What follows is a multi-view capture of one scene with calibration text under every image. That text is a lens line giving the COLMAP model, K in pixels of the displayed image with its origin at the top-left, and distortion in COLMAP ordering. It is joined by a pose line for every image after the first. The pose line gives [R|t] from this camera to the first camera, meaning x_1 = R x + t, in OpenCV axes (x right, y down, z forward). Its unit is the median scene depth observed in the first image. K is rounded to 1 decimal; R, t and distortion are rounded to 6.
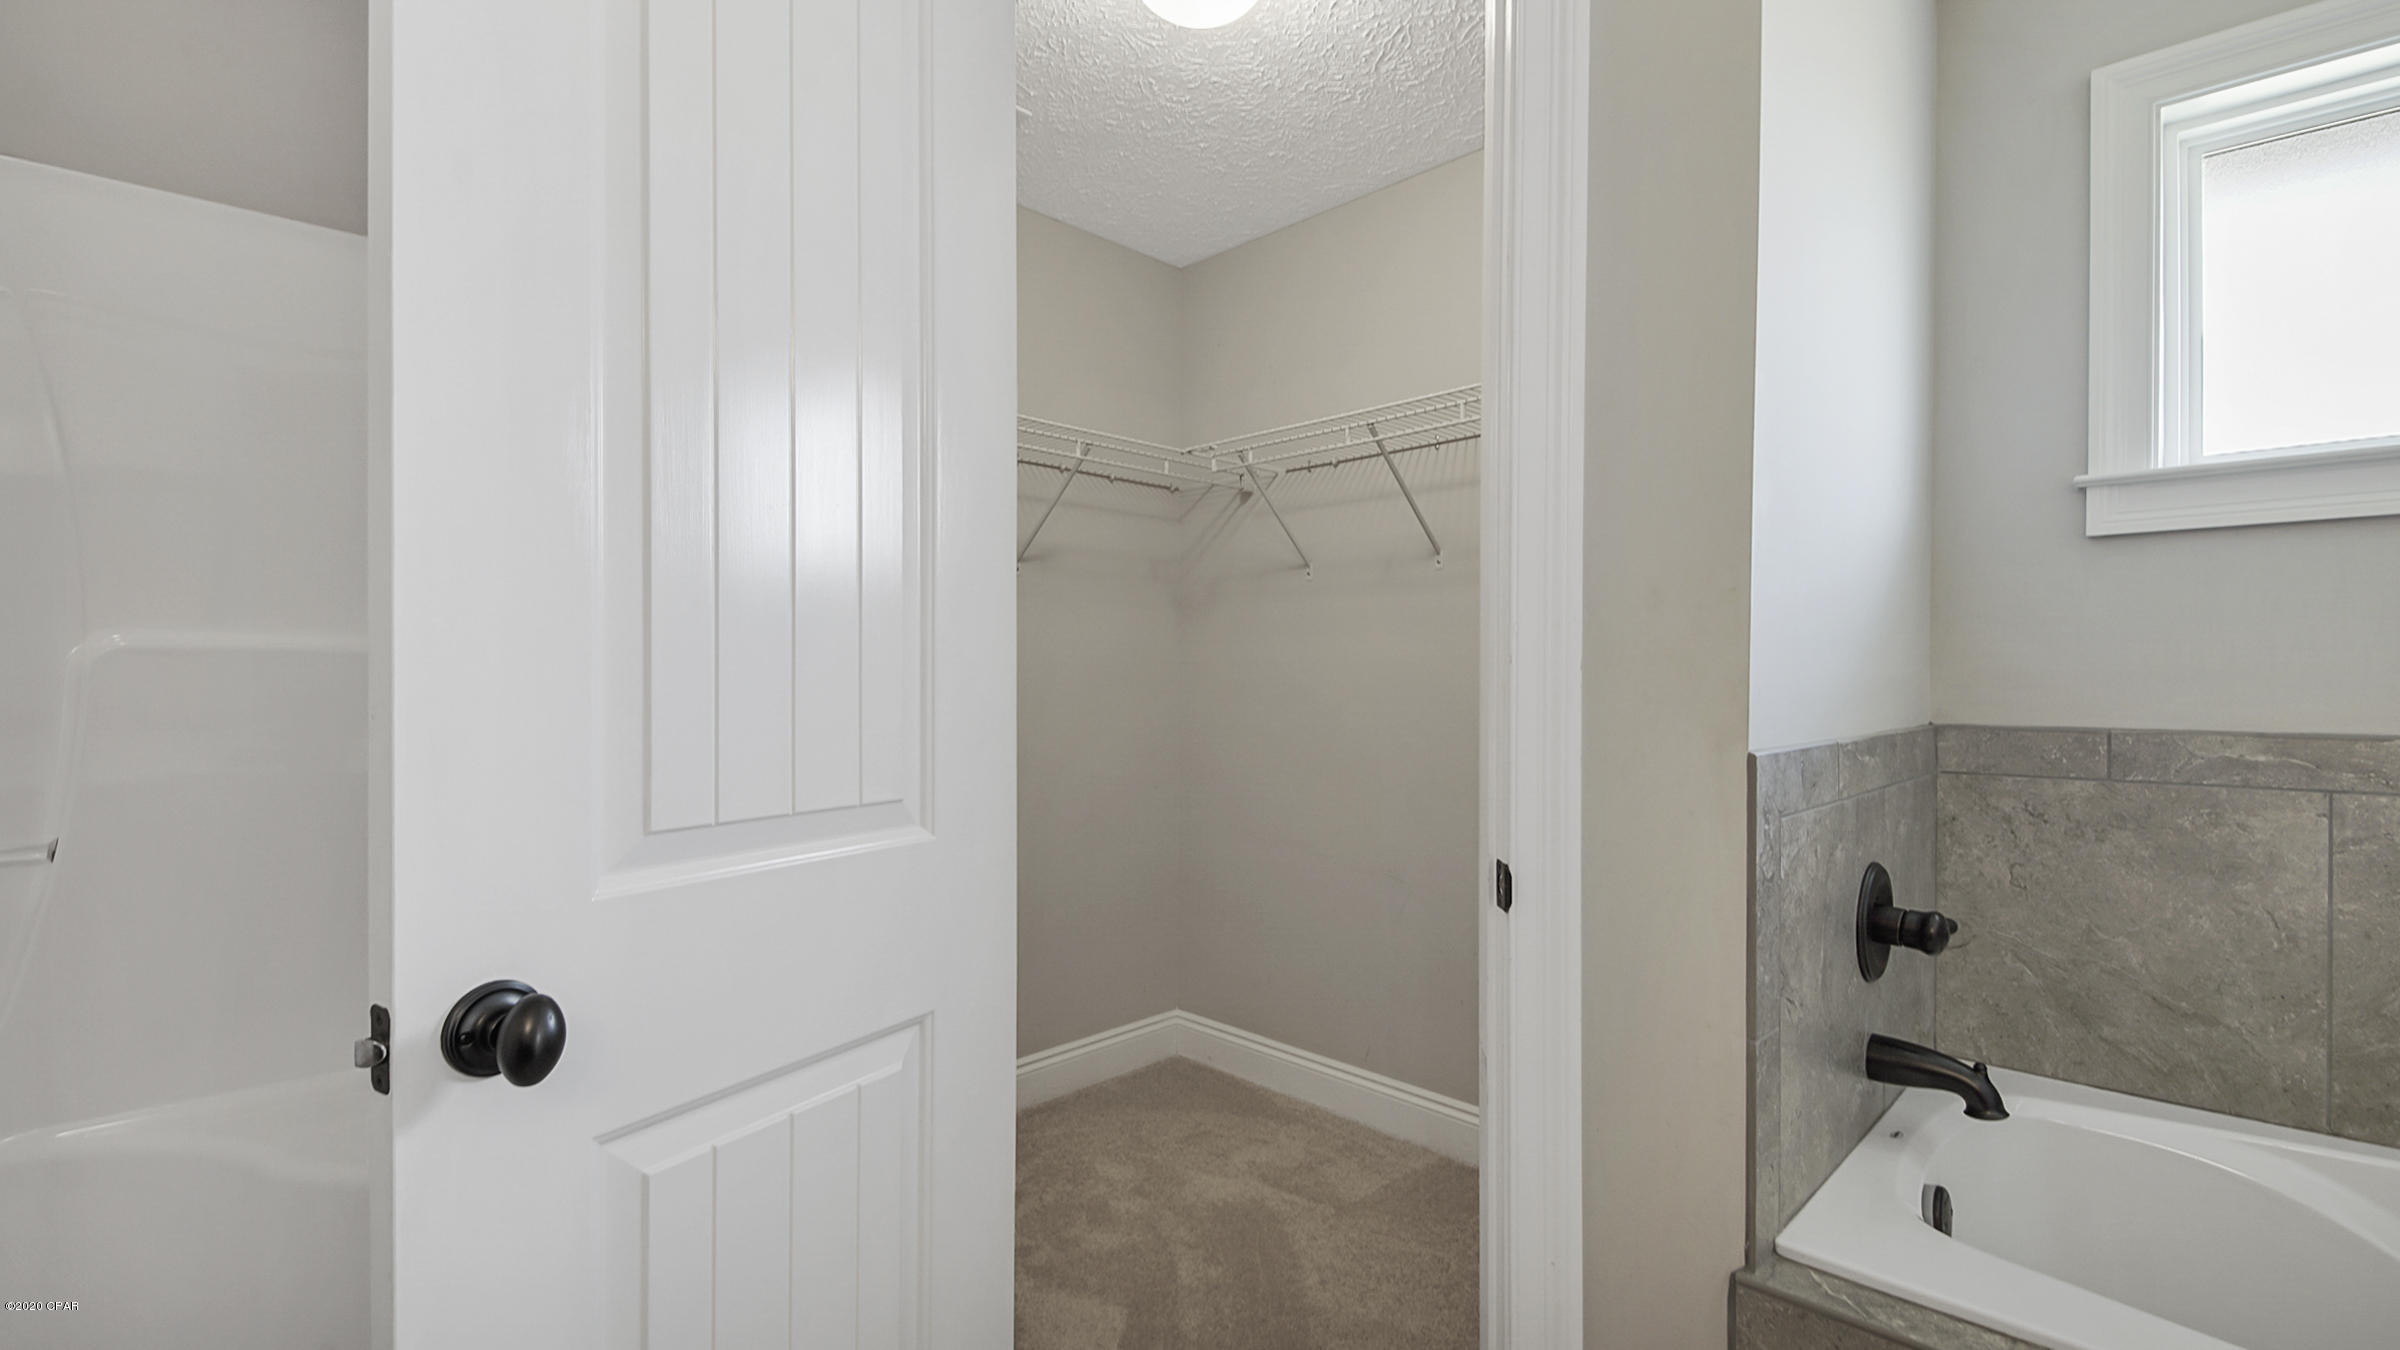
lens RADIAL K [[1073.9, 0, 1208.6], [0, 1073.9, 676.0], [0, 0, 1]] dist [0.026604, -0.012563]
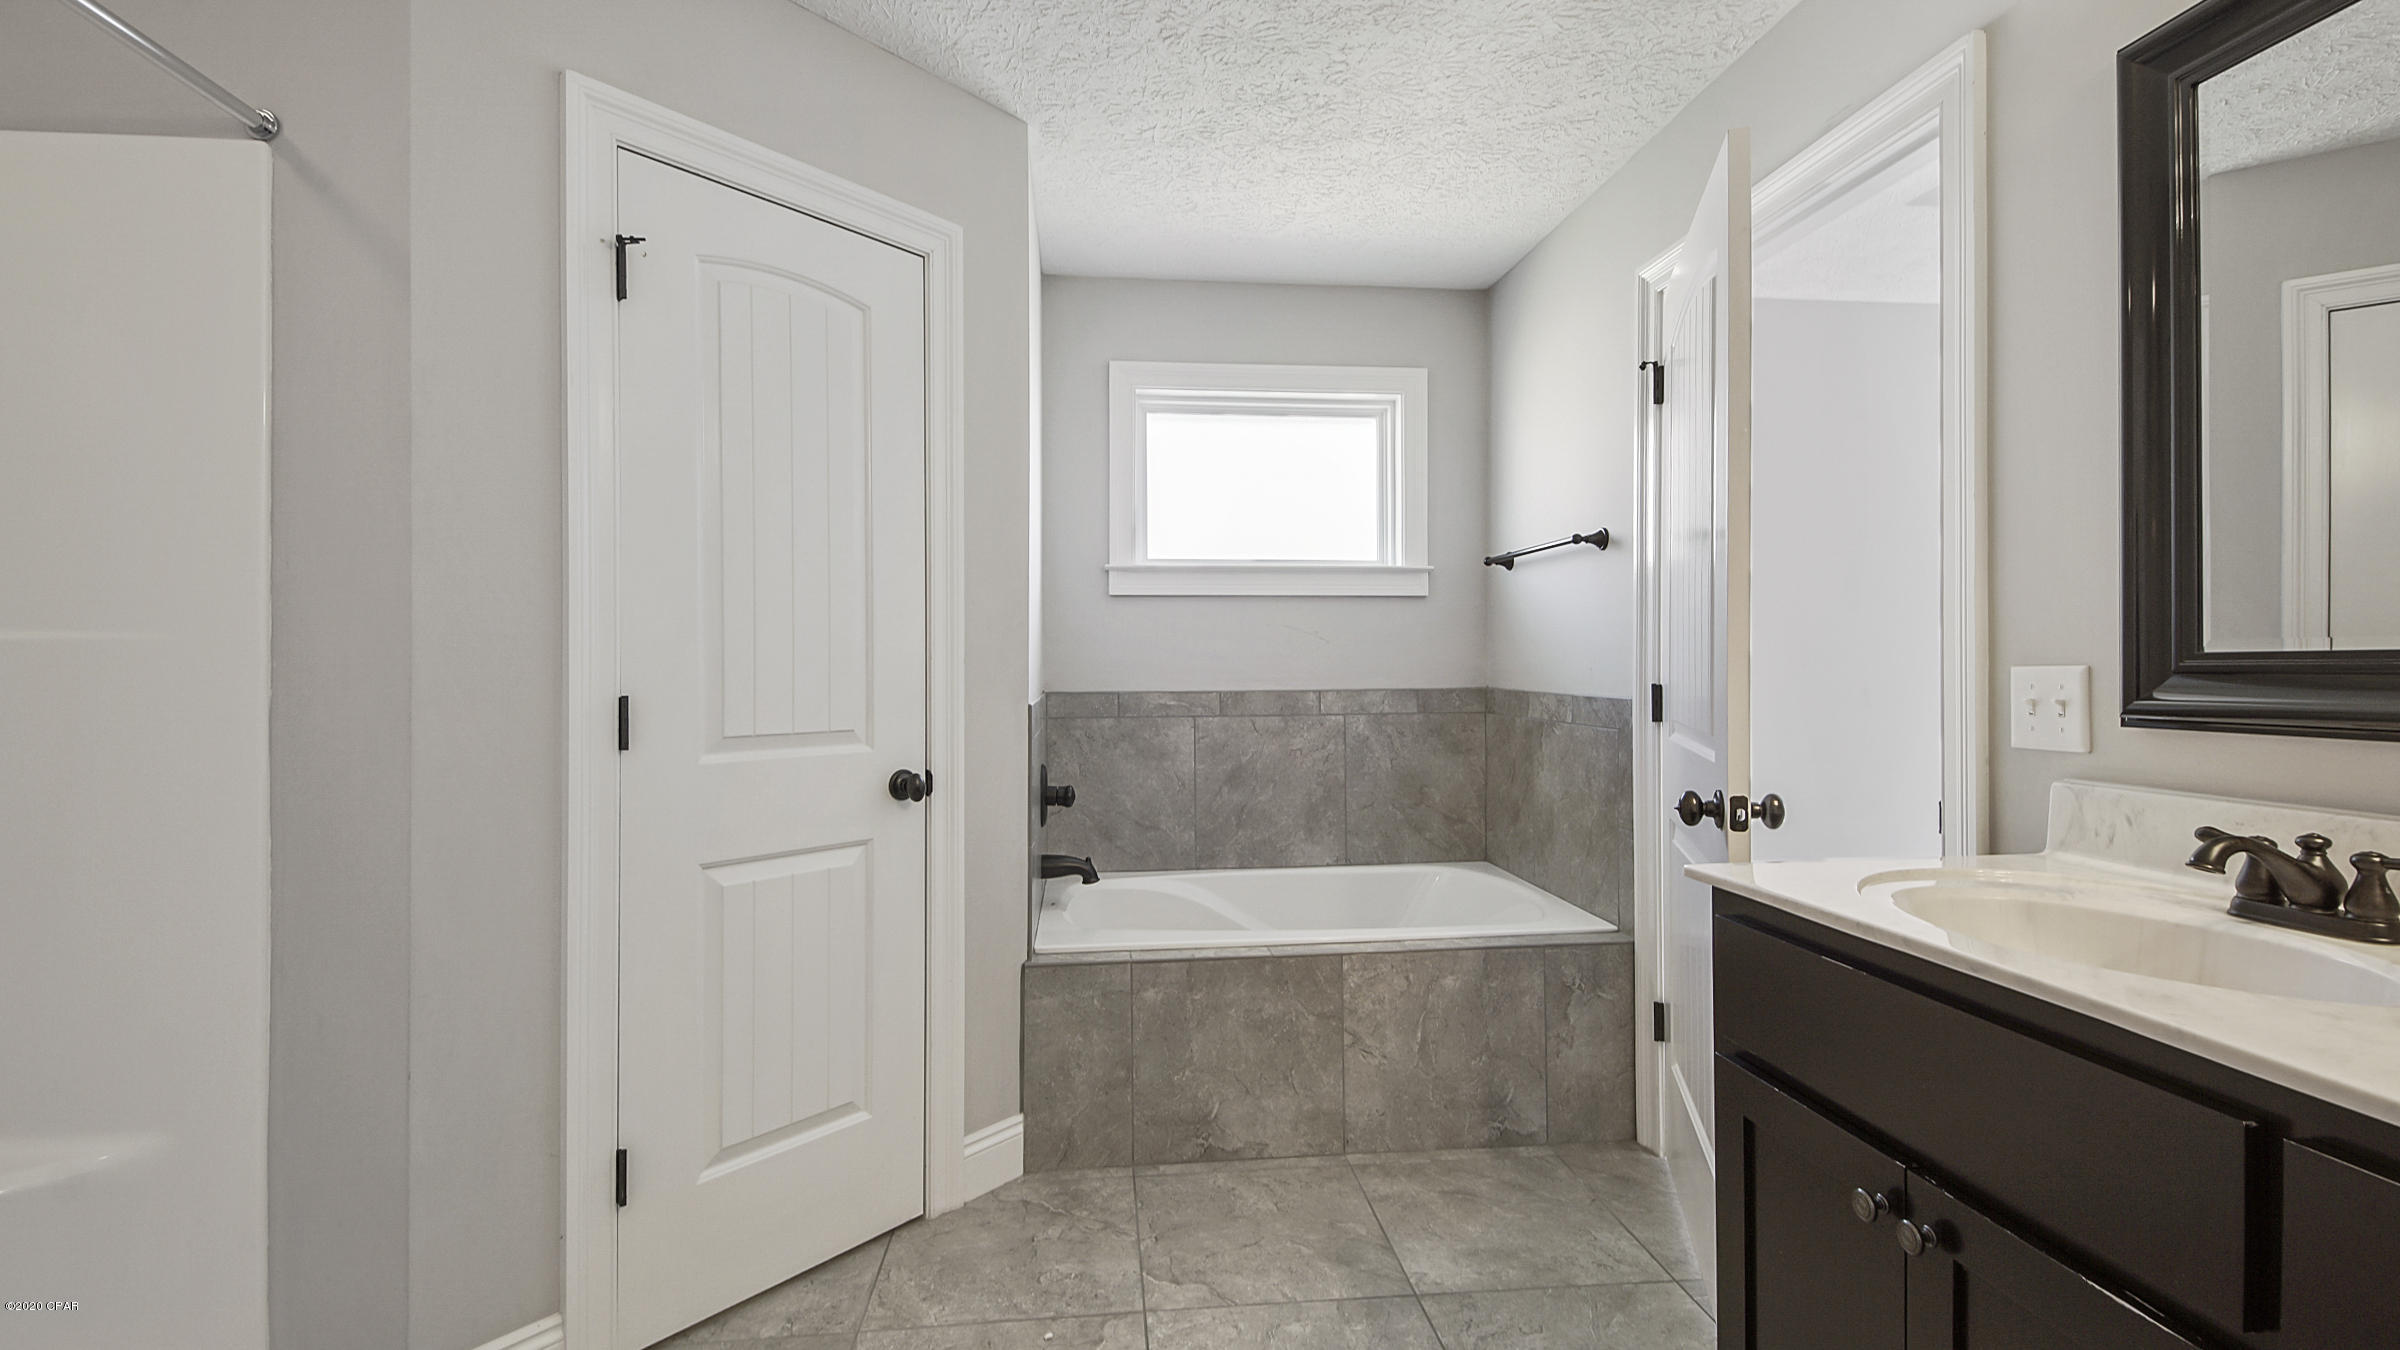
lens RADIAL K [[1073.9, 0, 1193.3], [0, 1073.9, 669.2], [0, 0, 1]] dist [0.026604, -0.012563]
pose [[0.637500, -0.005456, 0.770431, -0.648773], [0.005796, 0.999981, 0.002285, 0.003824], [-0.770429, 0.003008, 0.637519, -0.391790]]
